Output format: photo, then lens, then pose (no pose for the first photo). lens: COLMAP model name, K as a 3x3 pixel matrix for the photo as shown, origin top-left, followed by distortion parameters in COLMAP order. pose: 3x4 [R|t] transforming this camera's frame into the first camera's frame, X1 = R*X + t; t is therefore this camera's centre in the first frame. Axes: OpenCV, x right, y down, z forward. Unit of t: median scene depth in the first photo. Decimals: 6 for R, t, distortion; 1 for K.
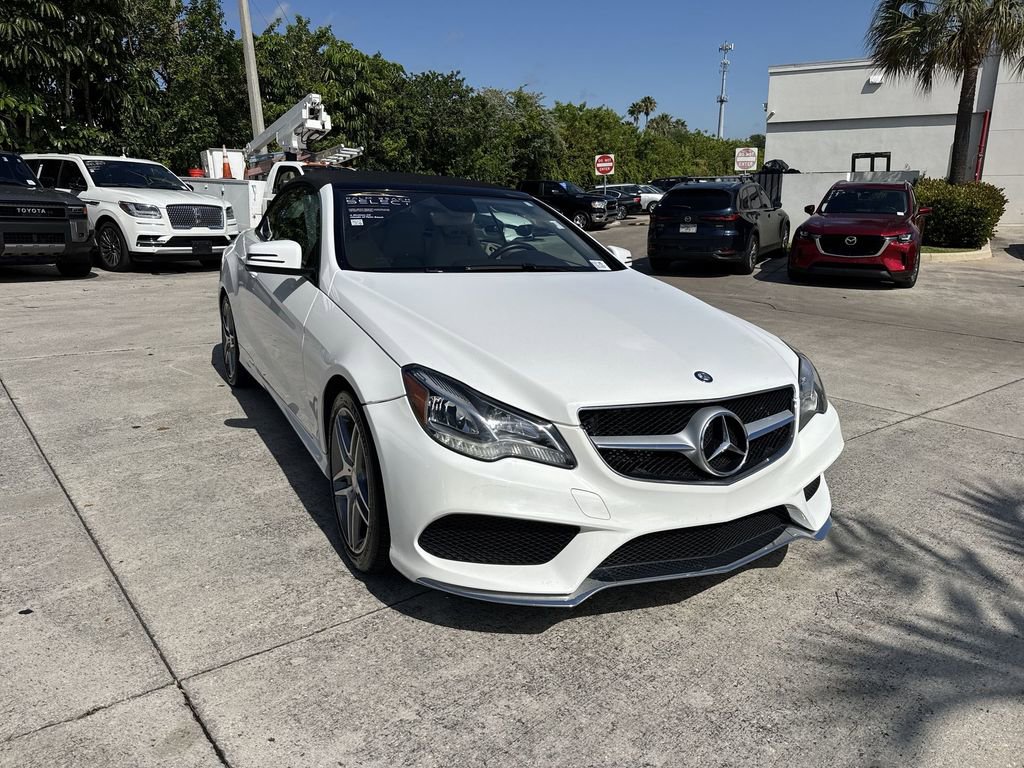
lens RADIAL K [[720.9, 0, 511.2], [0, 720.9, 385.7], [0, 0, 1]] dist [0.087209, -0.125365]
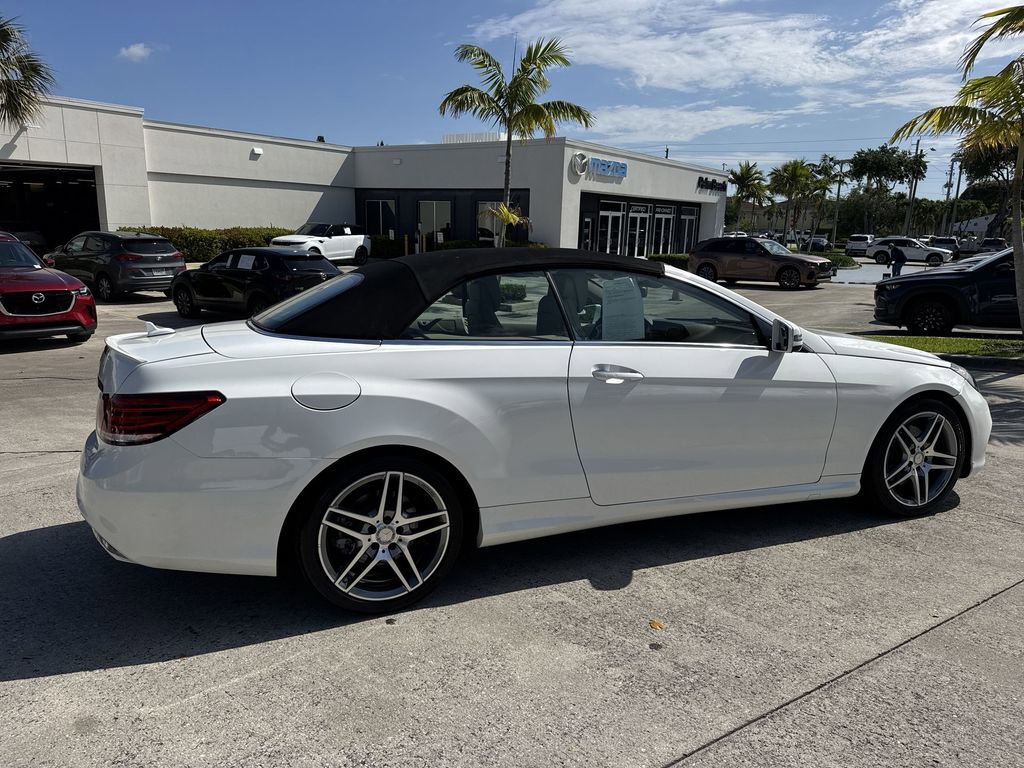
lens RADIAL K [[720.9, 0, 511.2], [0, 720.9, 385.7], [0, 0, 1]] dist [0.087209, -0.125365]
pose [[0.107595, -0.197861, 0.974307, -0.283317], [0.247052, 0.954578, 0.166572, -0.076905], [-0.963010, 0.222782, 0.151589, 0.250642]]
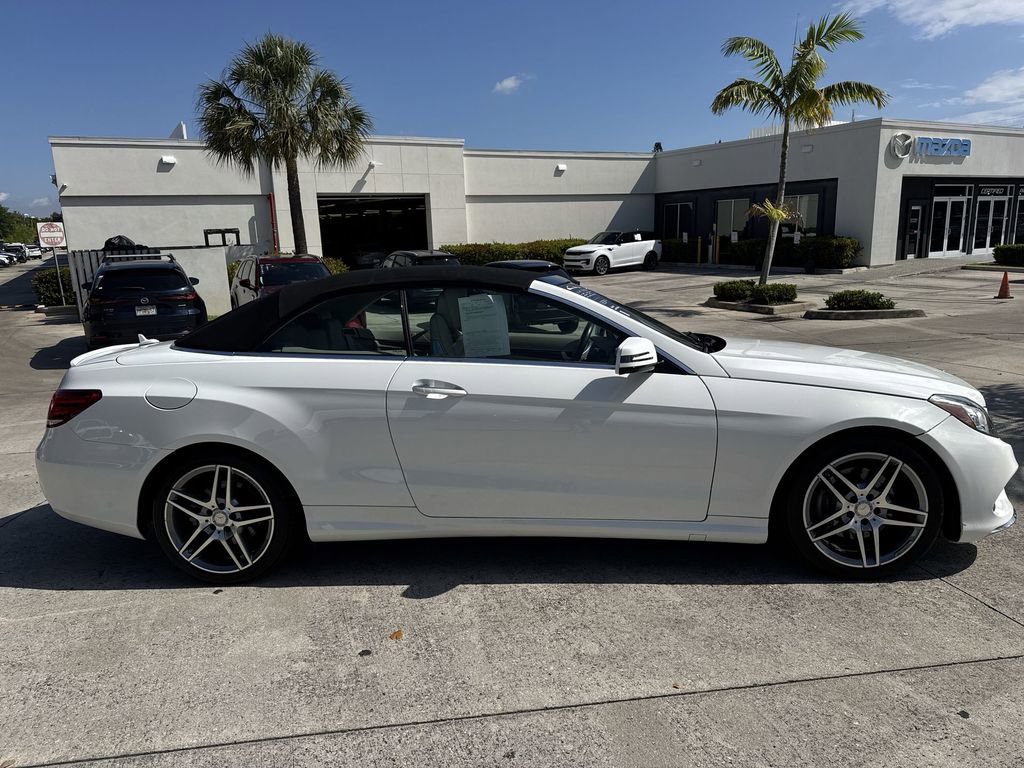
lens RADIAL K [[720.9, 0, 511.2], [0, 720.9, 385.7], [0, 0, 1]] dist [0.087209, -0.125365]
pose [[0.527736, -0.180216, 0.830070, -0.243922], [0.255528, 0.965649, 0.047194, -0.045244], [-0.810062, 0.187200, 0.555658, 0.122487]]
